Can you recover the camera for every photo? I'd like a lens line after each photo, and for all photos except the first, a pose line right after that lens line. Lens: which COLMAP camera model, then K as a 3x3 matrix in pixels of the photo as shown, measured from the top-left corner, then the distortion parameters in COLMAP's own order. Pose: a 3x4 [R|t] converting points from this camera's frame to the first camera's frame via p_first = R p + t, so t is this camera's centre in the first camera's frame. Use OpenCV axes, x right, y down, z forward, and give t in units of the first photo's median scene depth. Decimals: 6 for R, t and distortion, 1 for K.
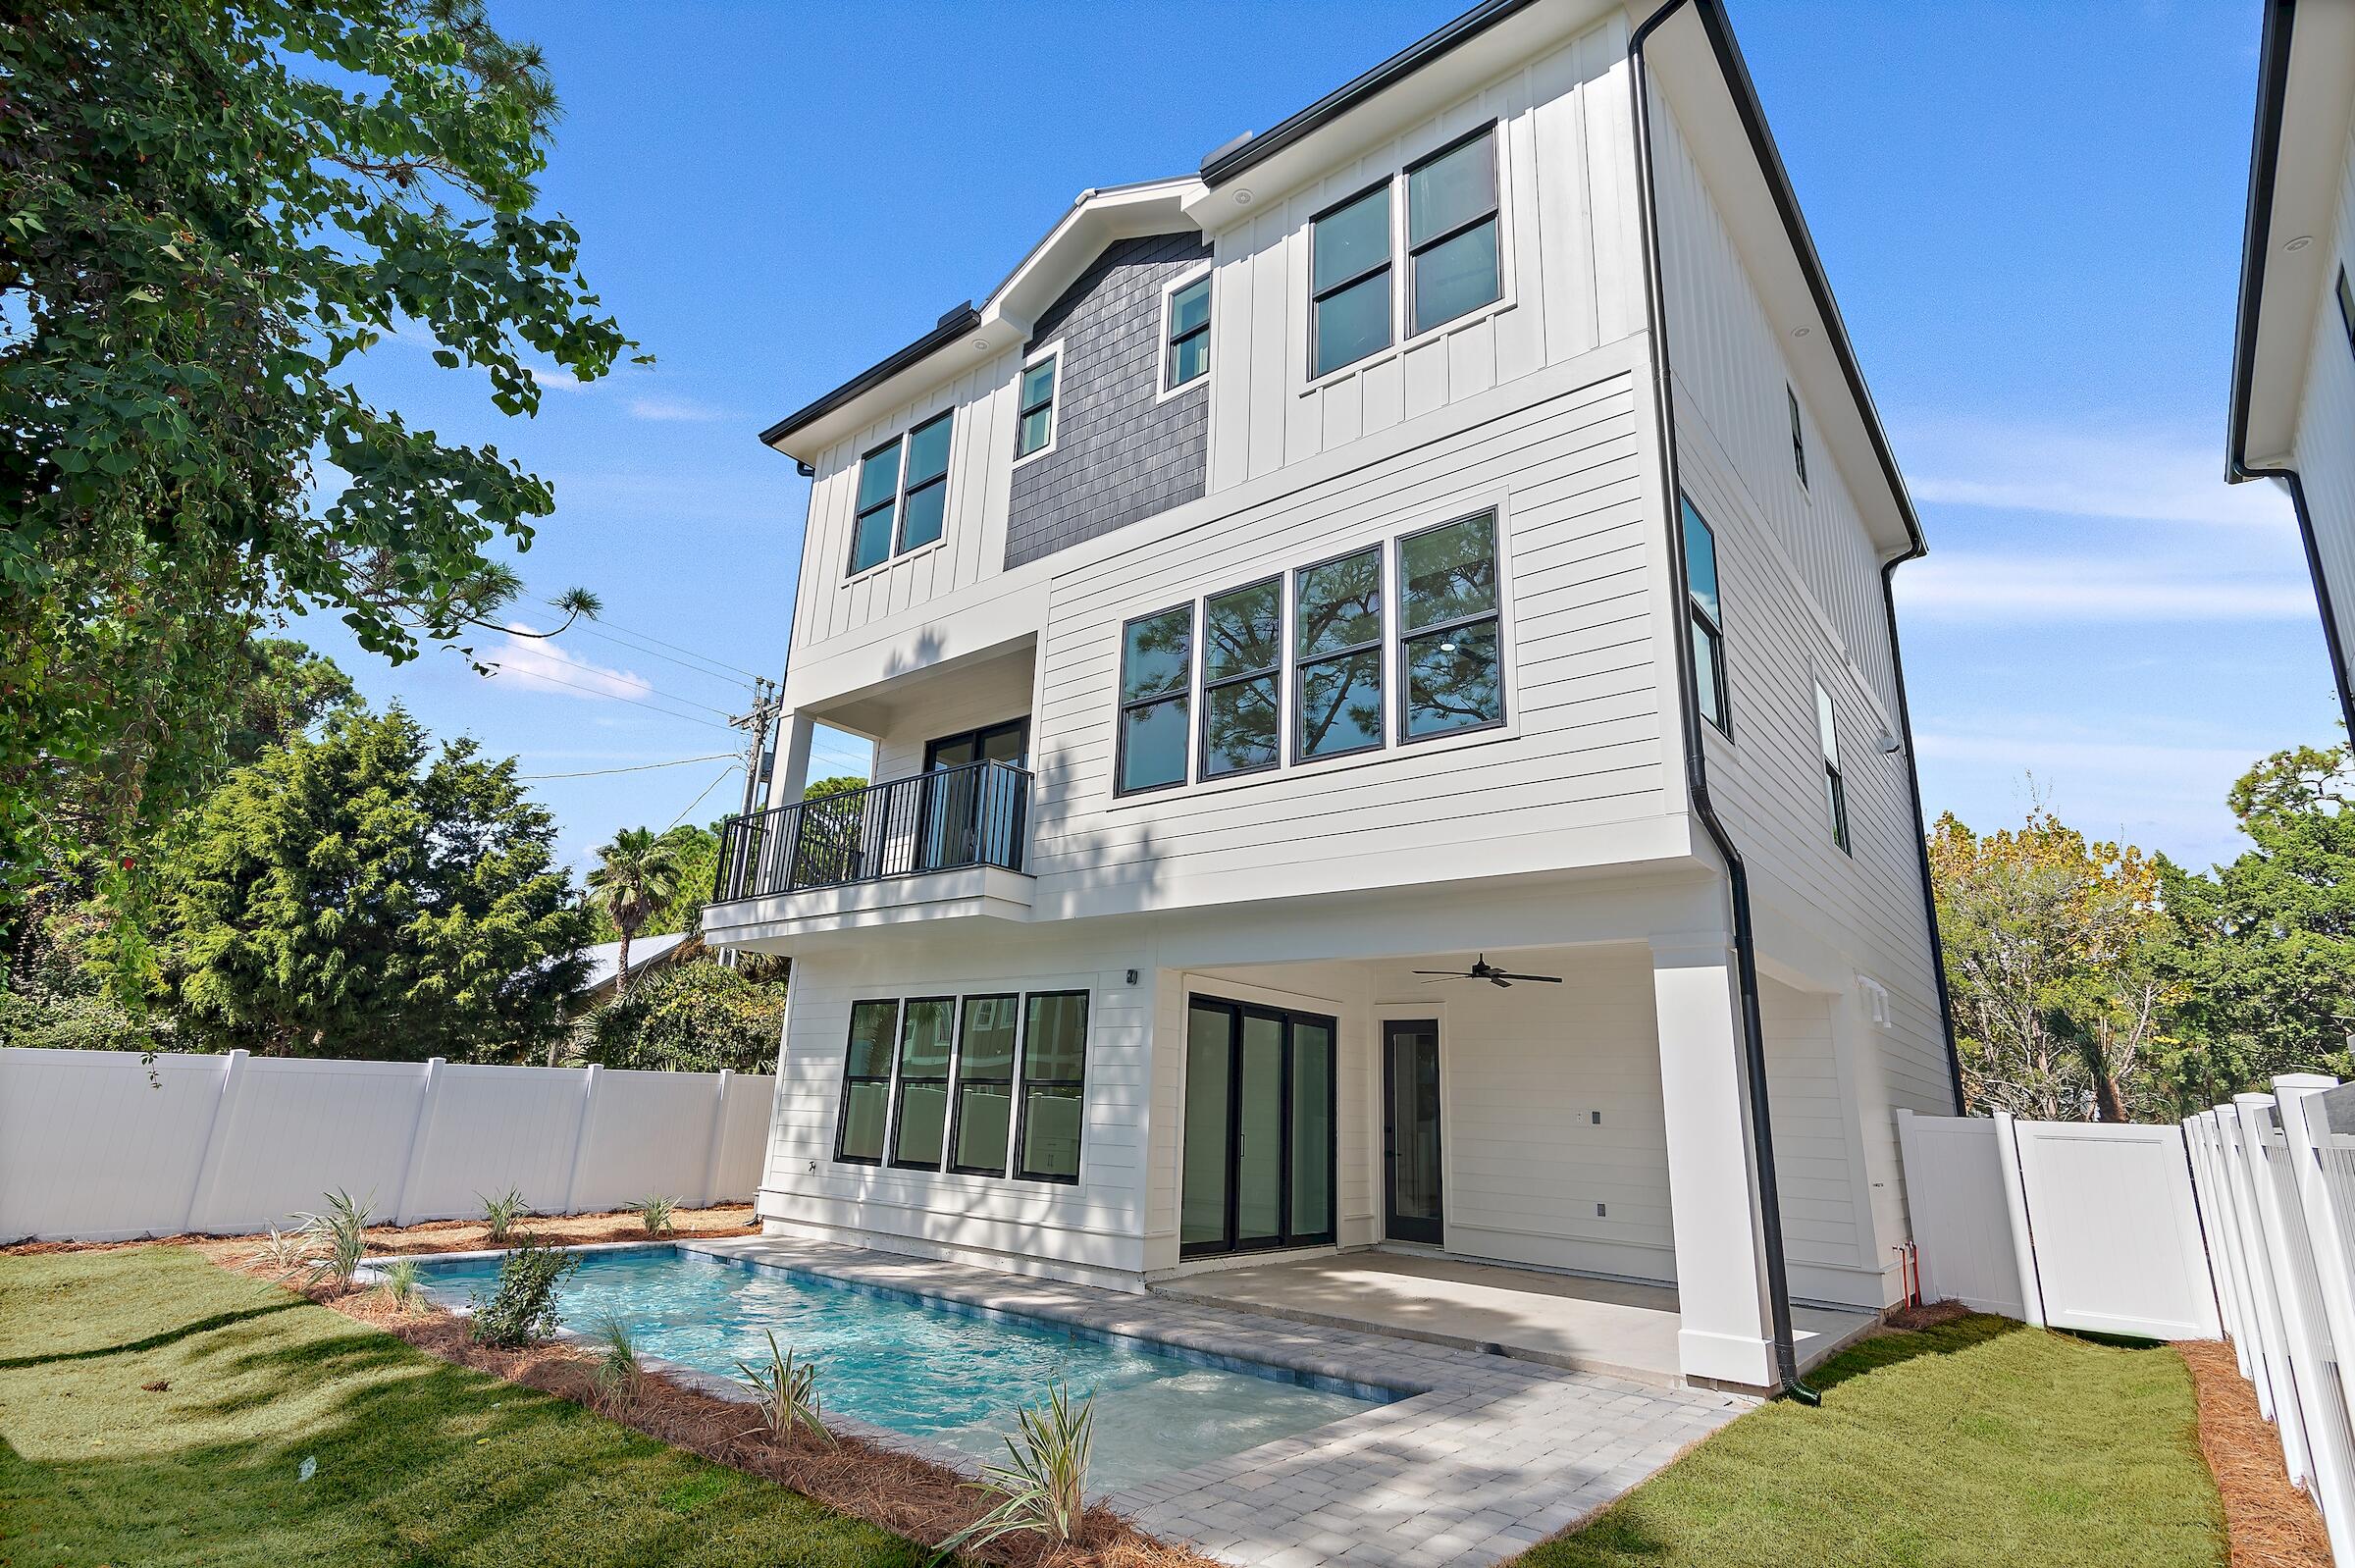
lens RADIAL K [[1142.8, 0, 1177.5], [0, 1142.8, 784.0], [0, 0, 1]] dist [0.016952, -0.000364]
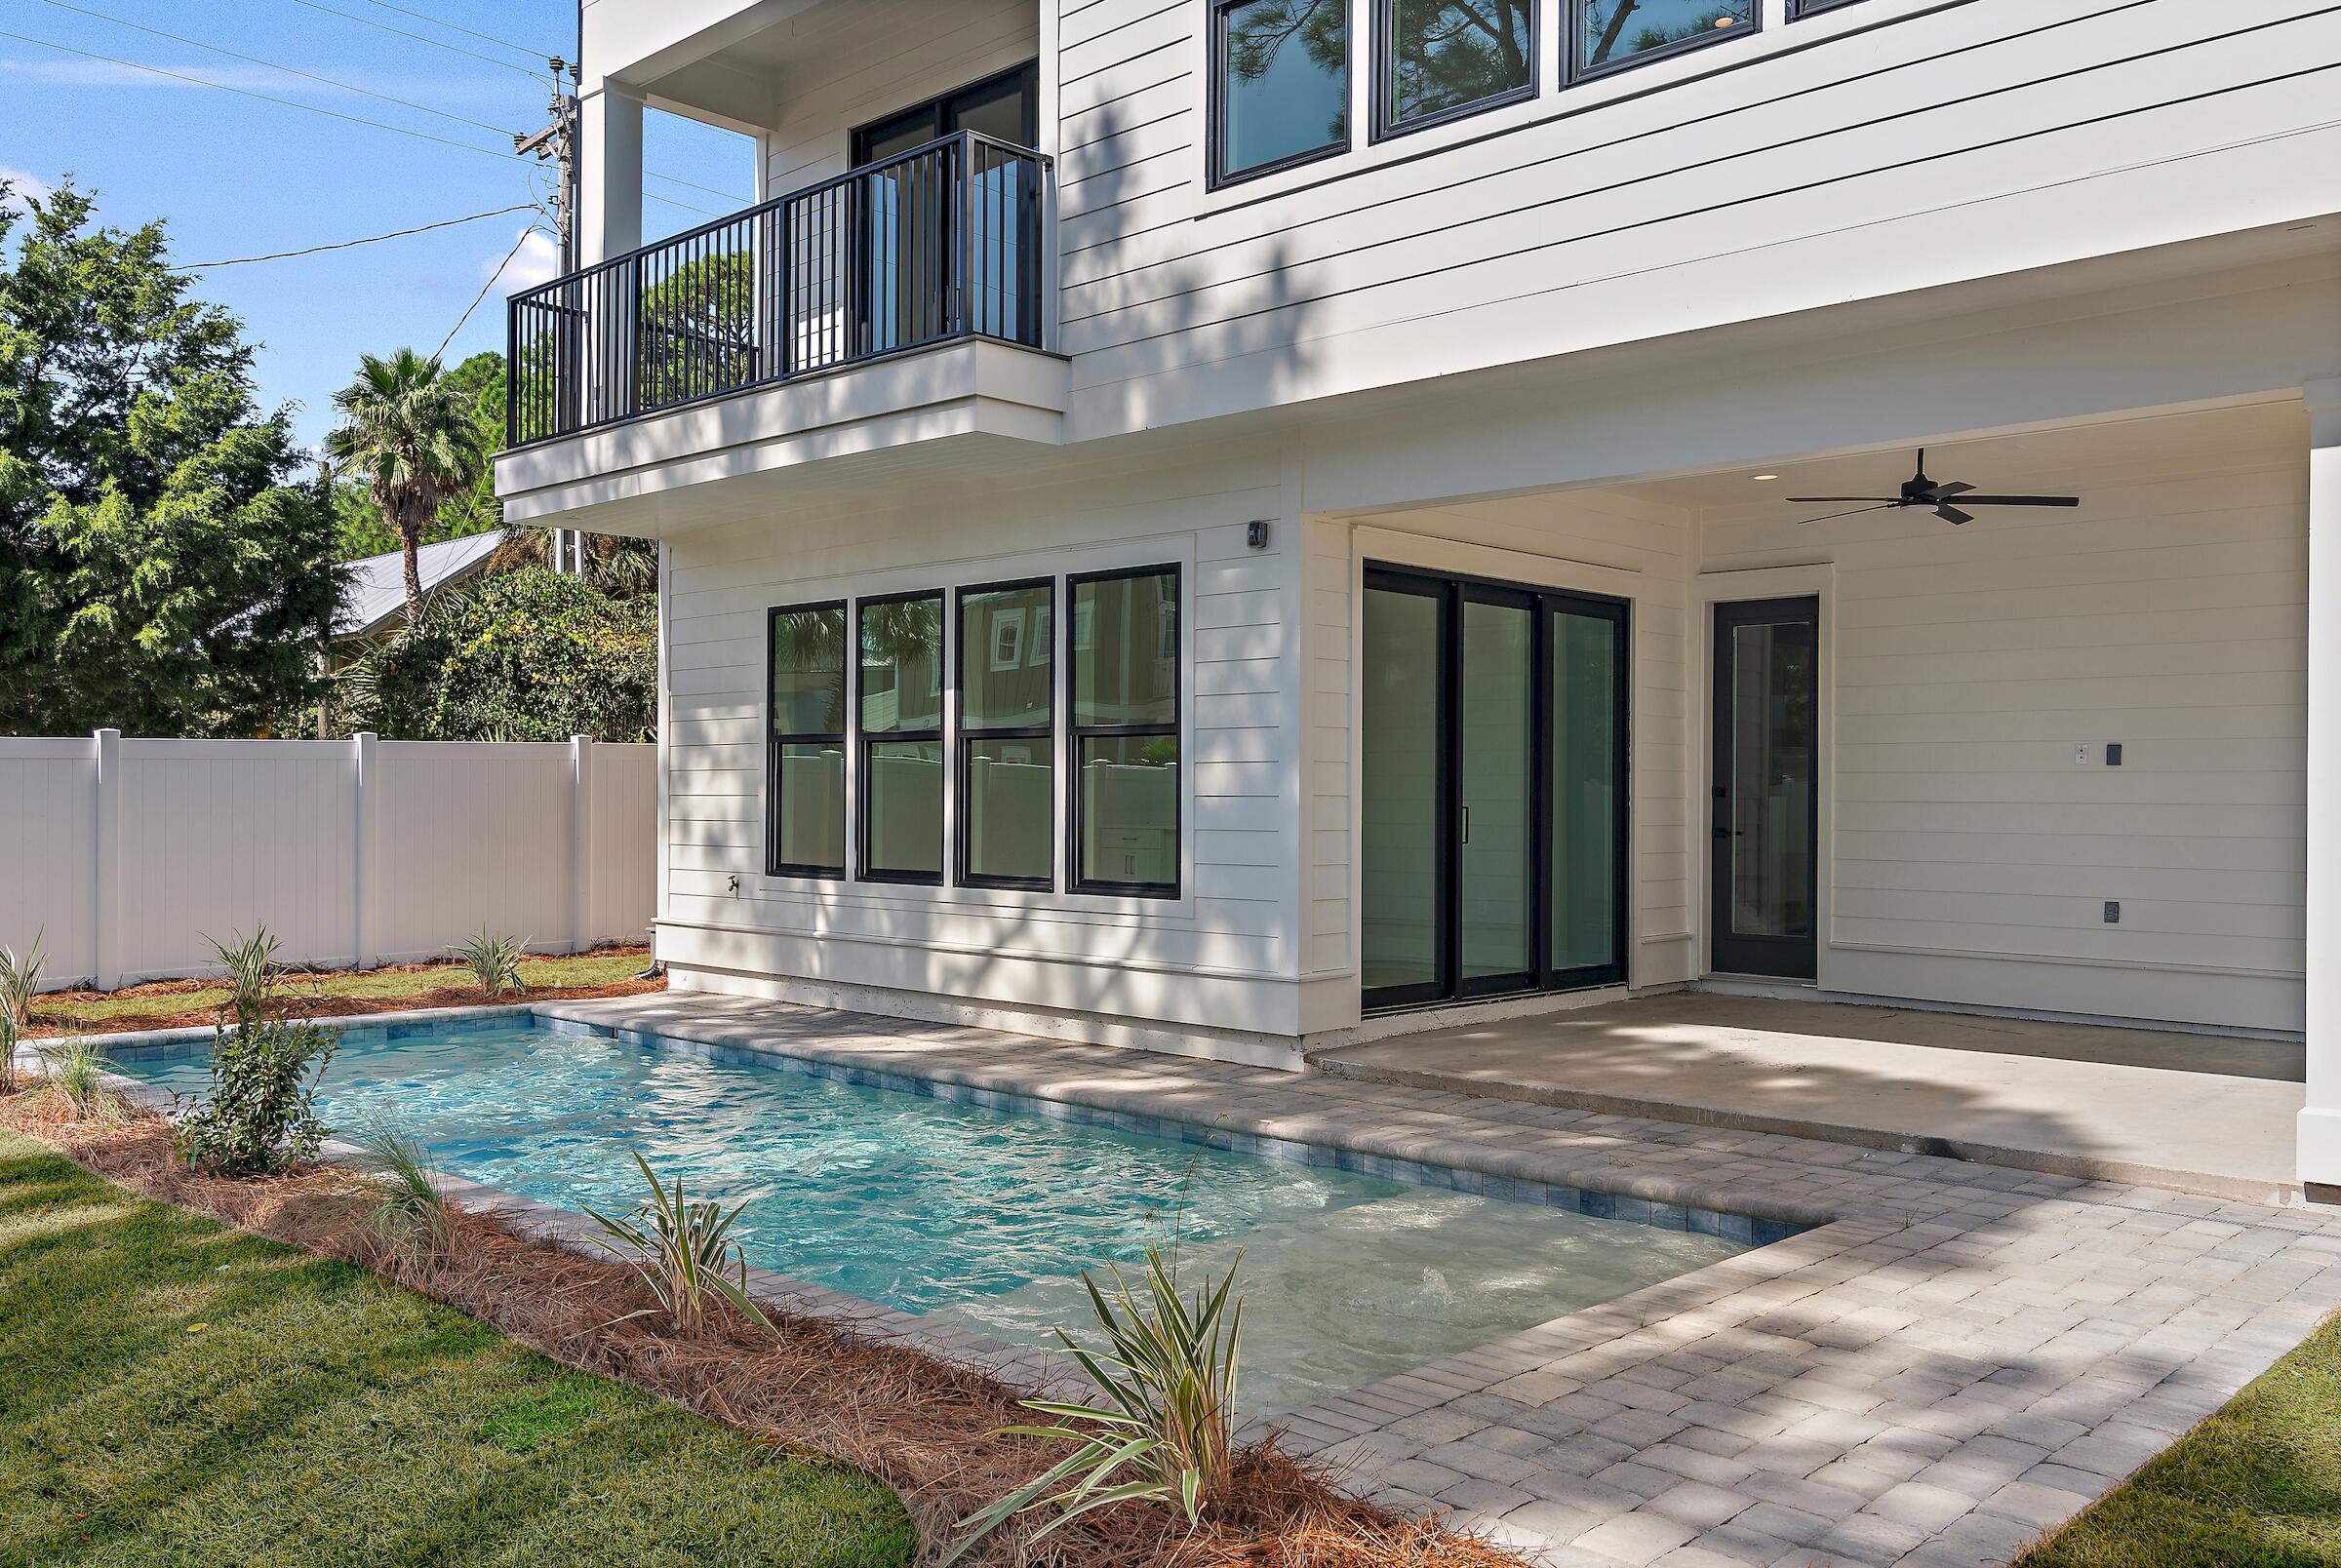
lens RADIAL K [[1901.6, 0, 1170.5], [0, 1901.6, 784.0], [0, 0, 1]] dist [-0.002845, -0.000991]
pose [[0.996042, -0.034842, -0.081767, -0.011121], [0.055570, 0.962101, 0.266971, 0.037751], [0.069366, -0.270458, 0.960230, 0.094037]]
